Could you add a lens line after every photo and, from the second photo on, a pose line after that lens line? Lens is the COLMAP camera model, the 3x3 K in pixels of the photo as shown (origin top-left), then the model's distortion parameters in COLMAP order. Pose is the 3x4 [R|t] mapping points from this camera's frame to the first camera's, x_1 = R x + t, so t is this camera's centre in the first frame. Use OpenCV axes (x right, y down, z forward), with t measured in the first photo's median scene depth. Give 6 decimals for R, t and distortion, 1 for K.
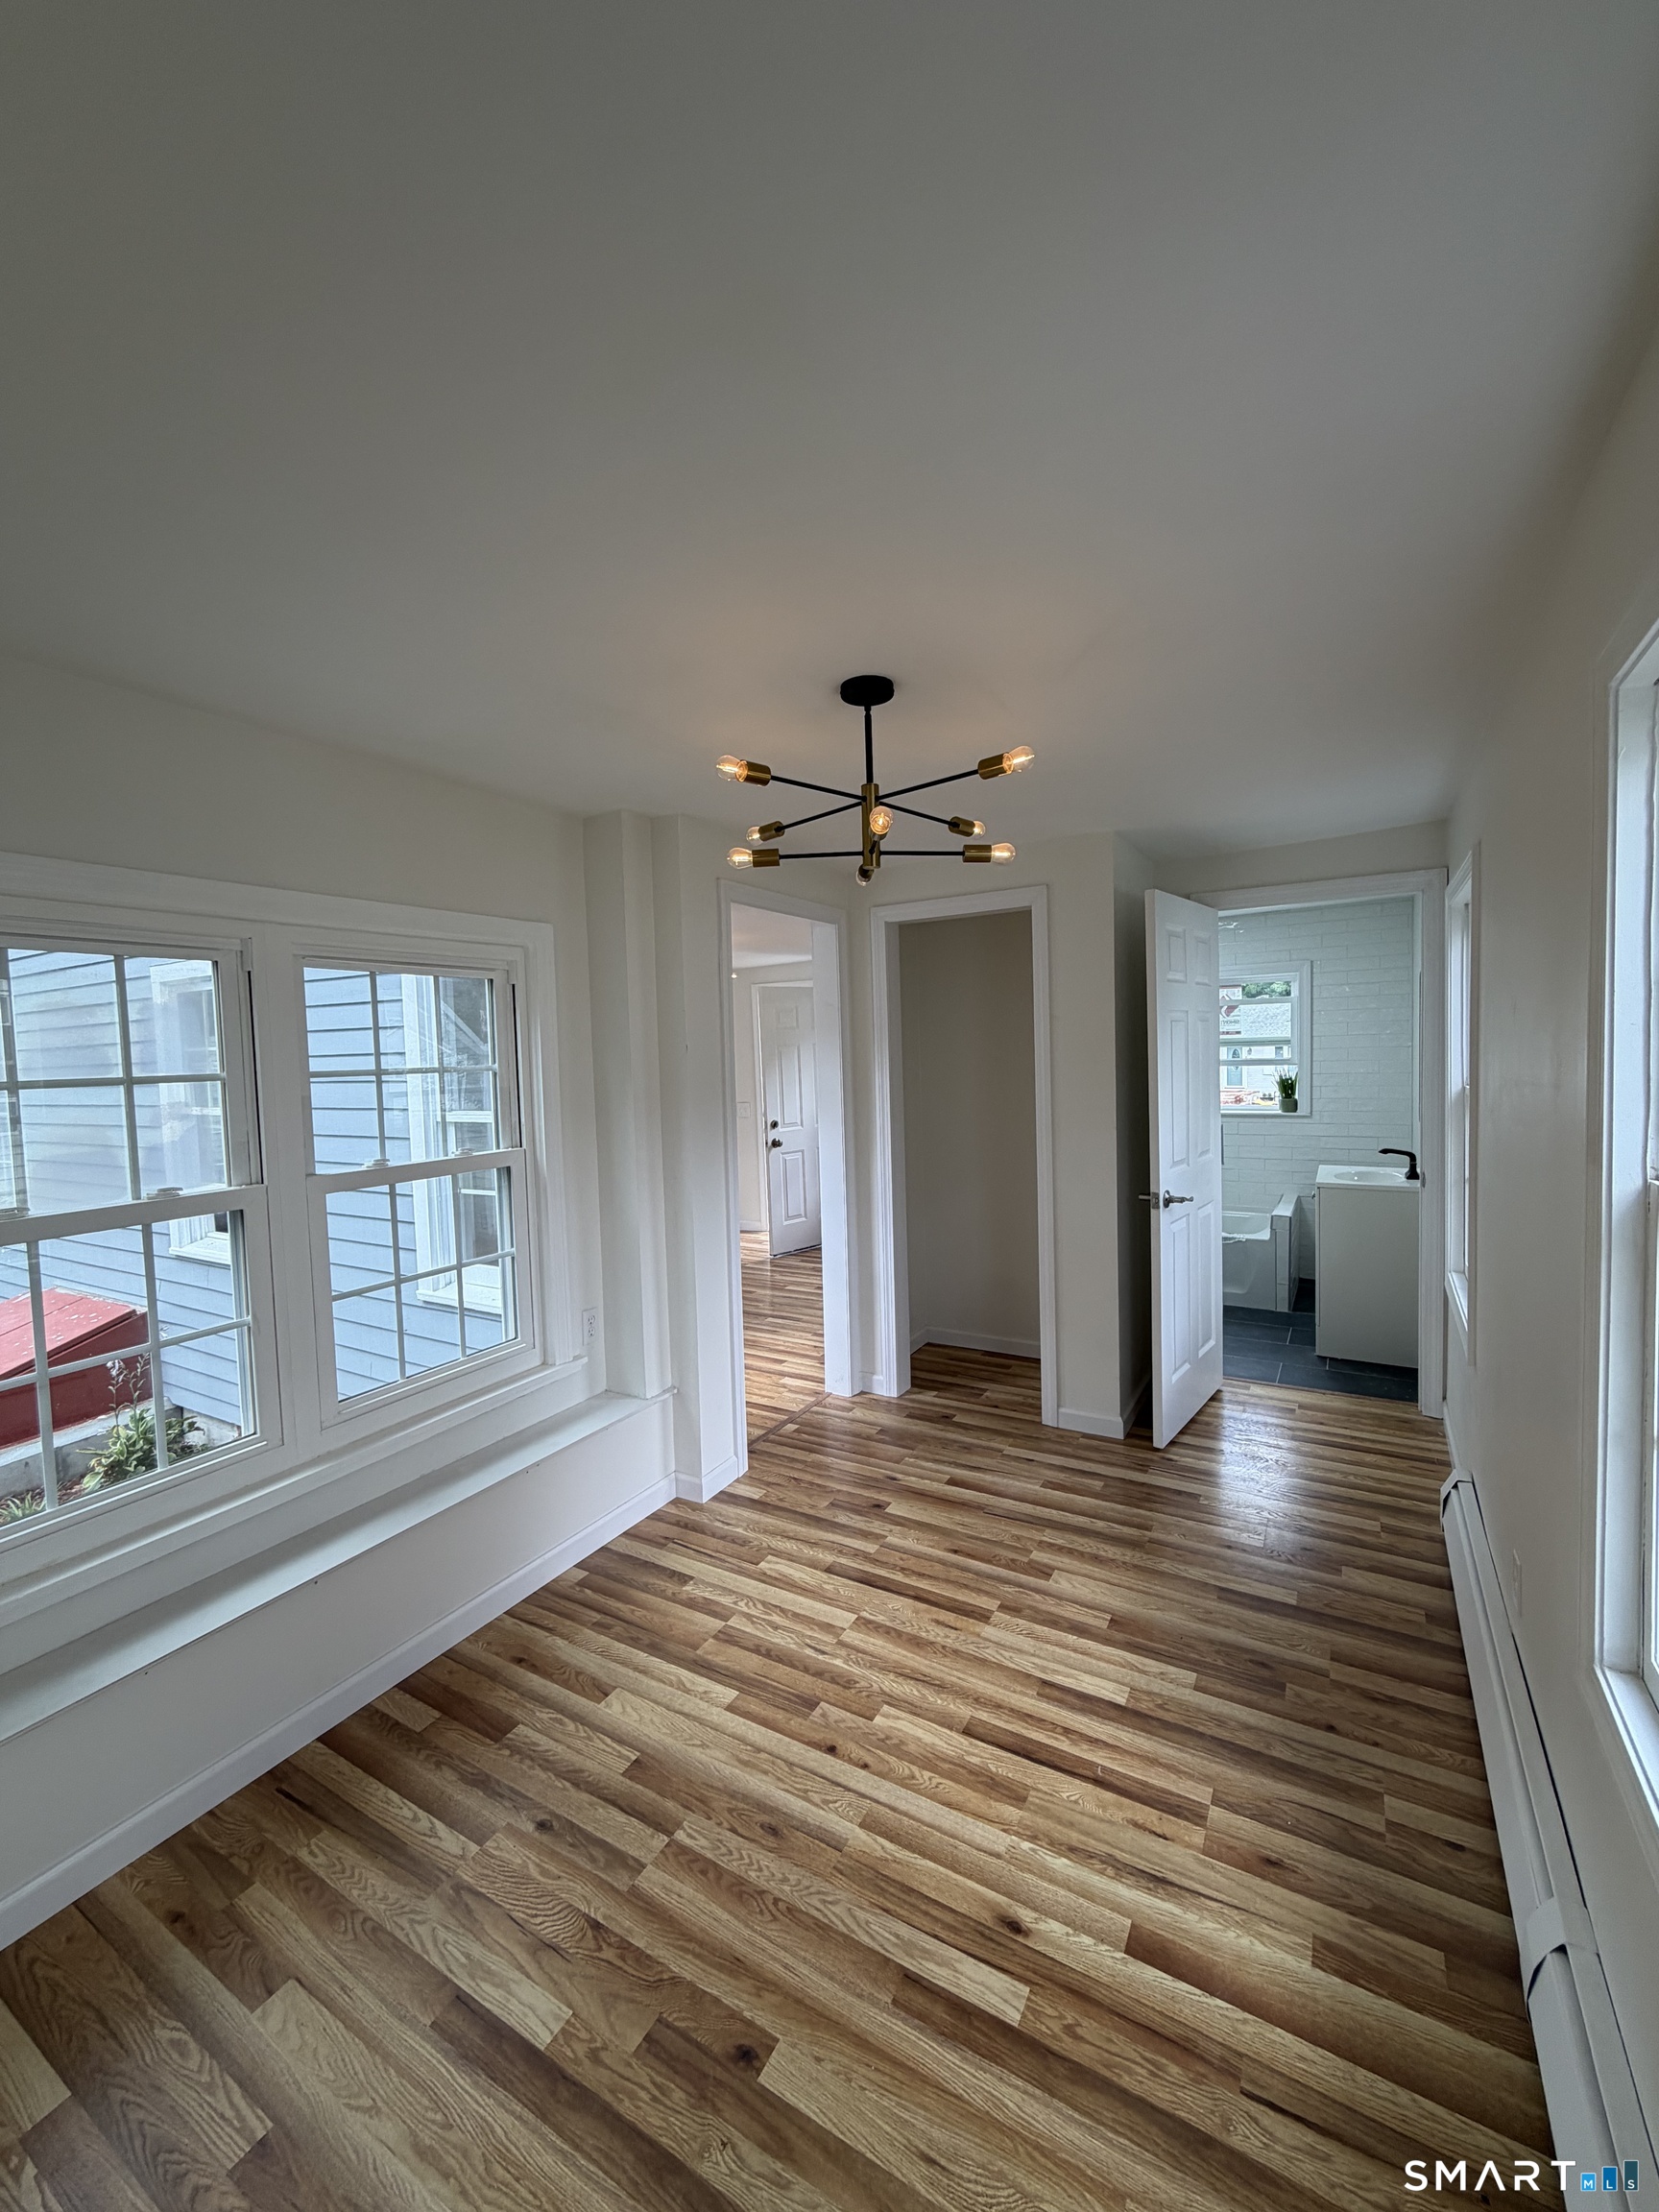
lens RADIAL K [[884.4, 0, 821.8], [0, 884.4, 1089.7], [0, 0, 1]] dist [-0.000021, 0.000246]
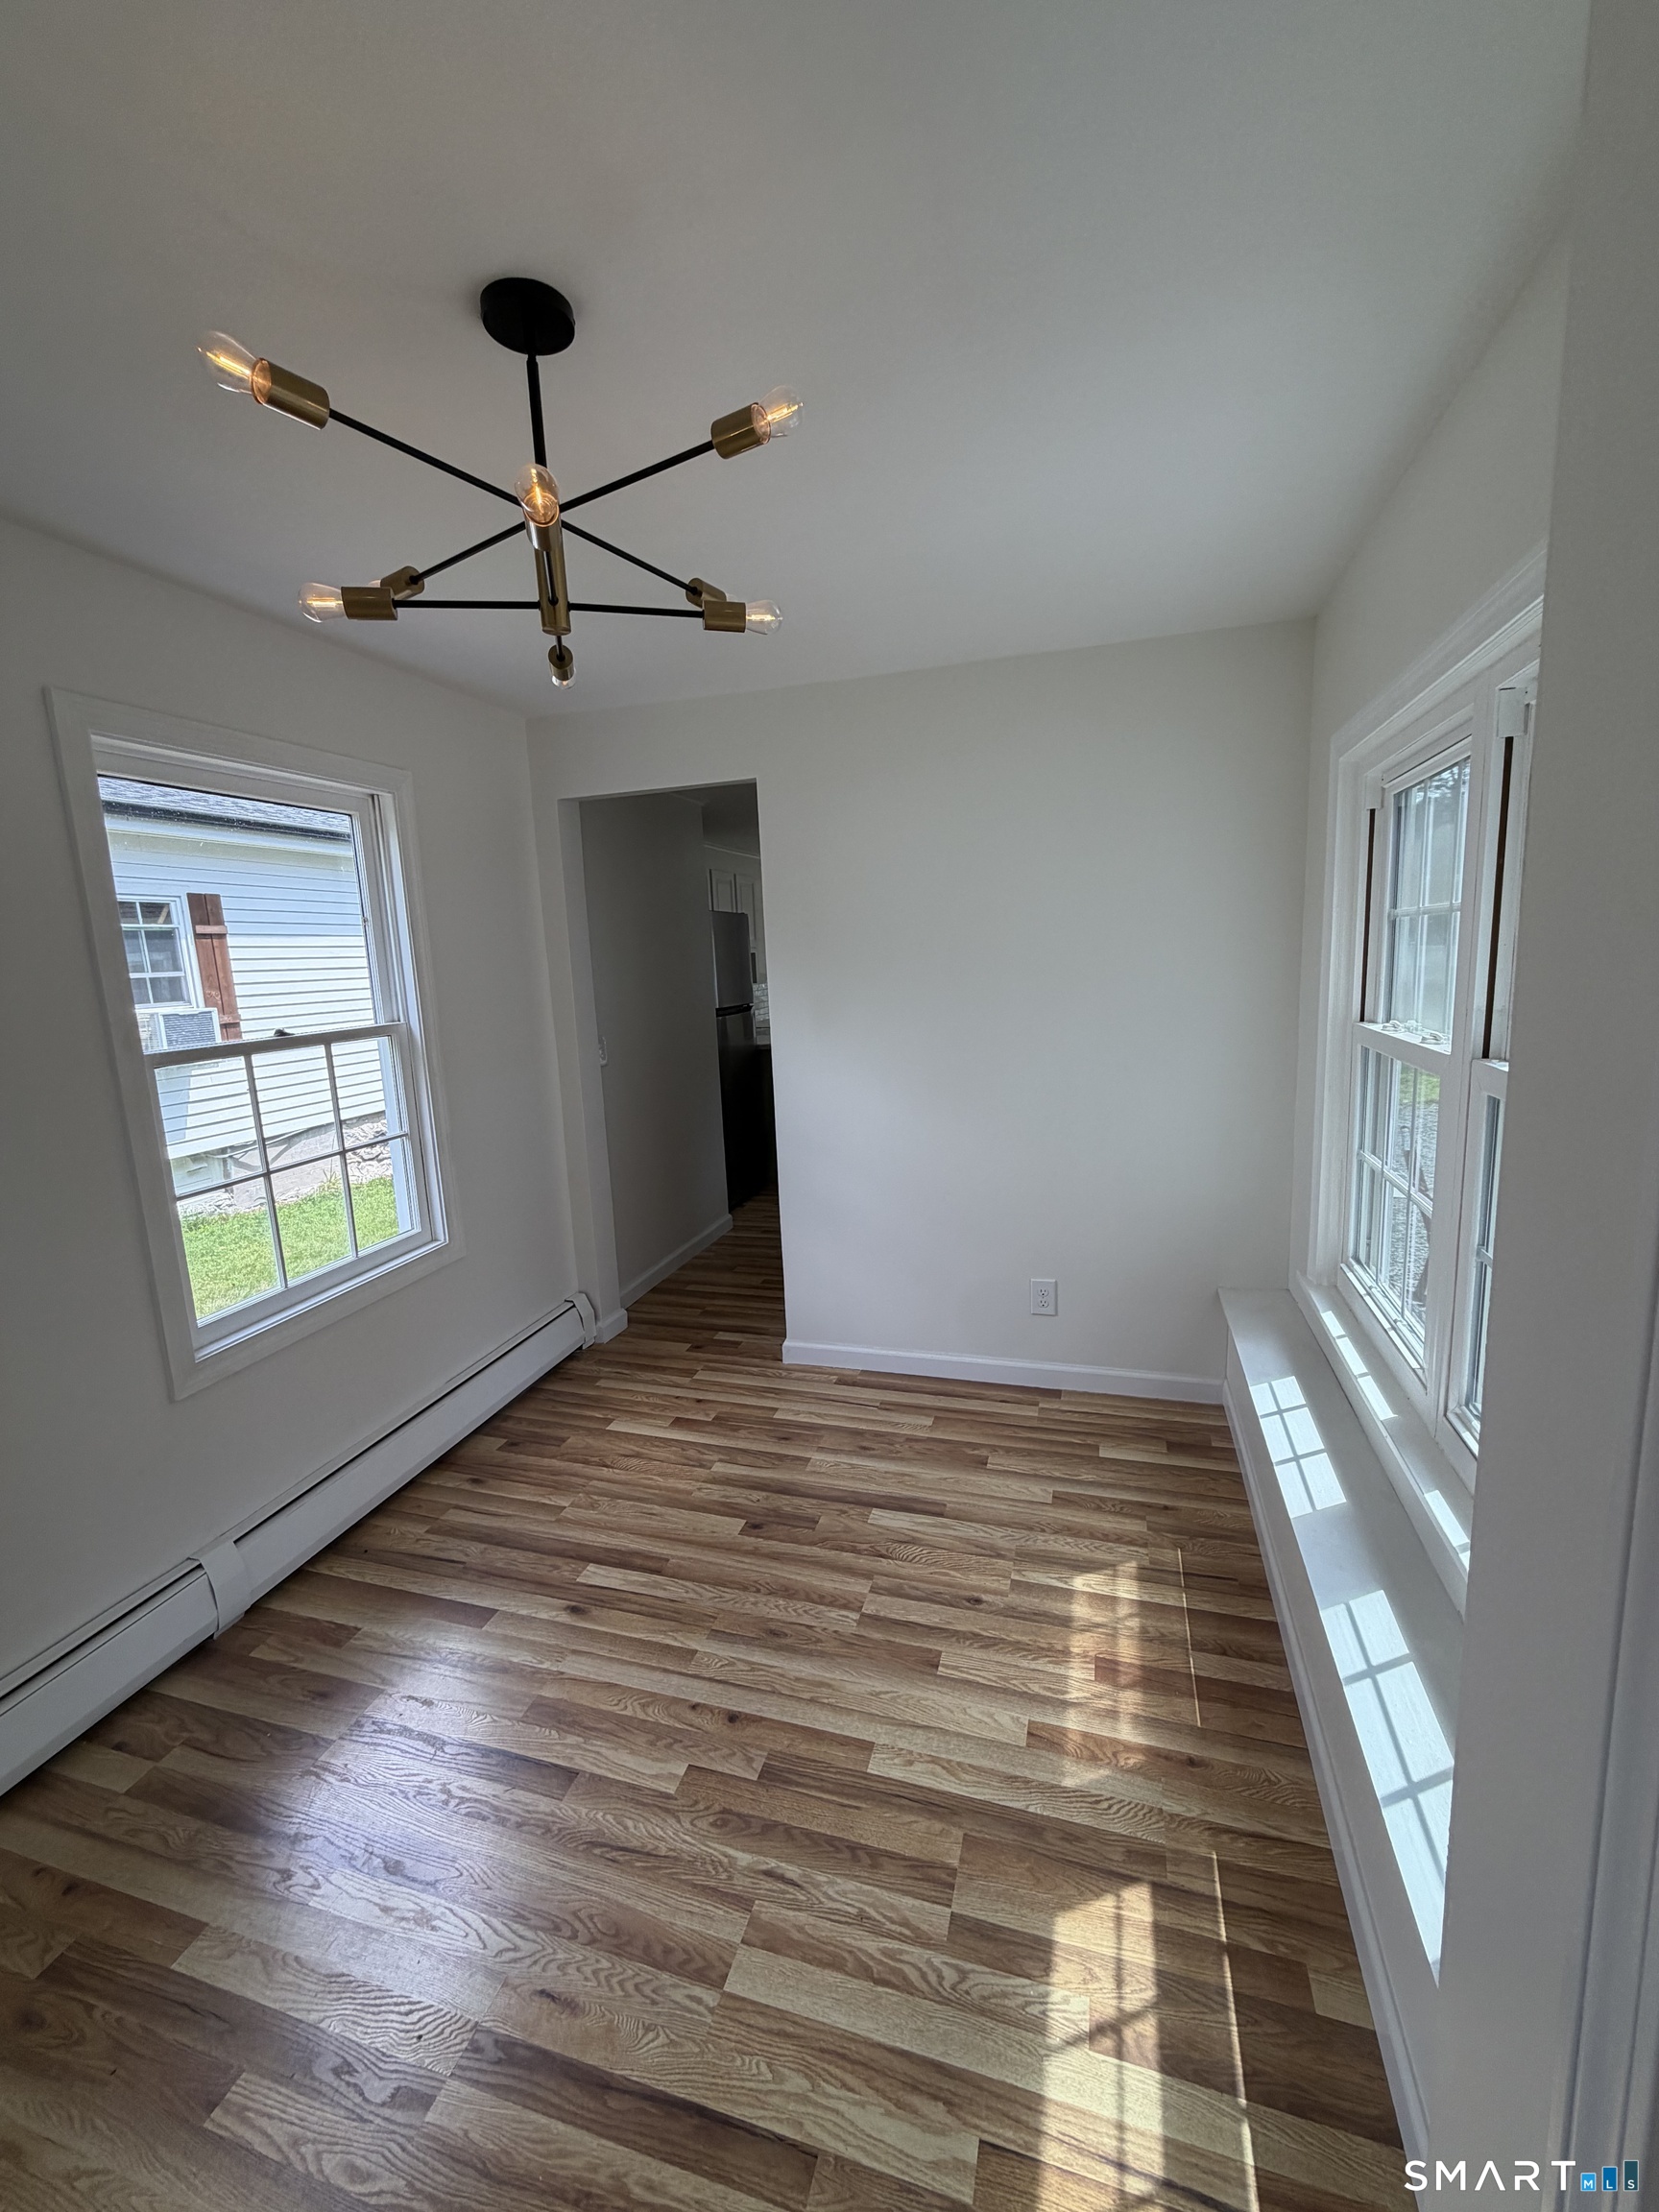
lens RADIAL K [[884.4, 0, 828.8], [0, 884.4, 1103.8], [0, 0, 1]] dist [-0.000021, 0.000246]
pose [[-0.968218, 0.111763, -0.223748, 0.047450], [0.062819, 0.974597, 0.214977, -0.046627], [0.242091, 0.194089, -0.950643, 1.732658]]
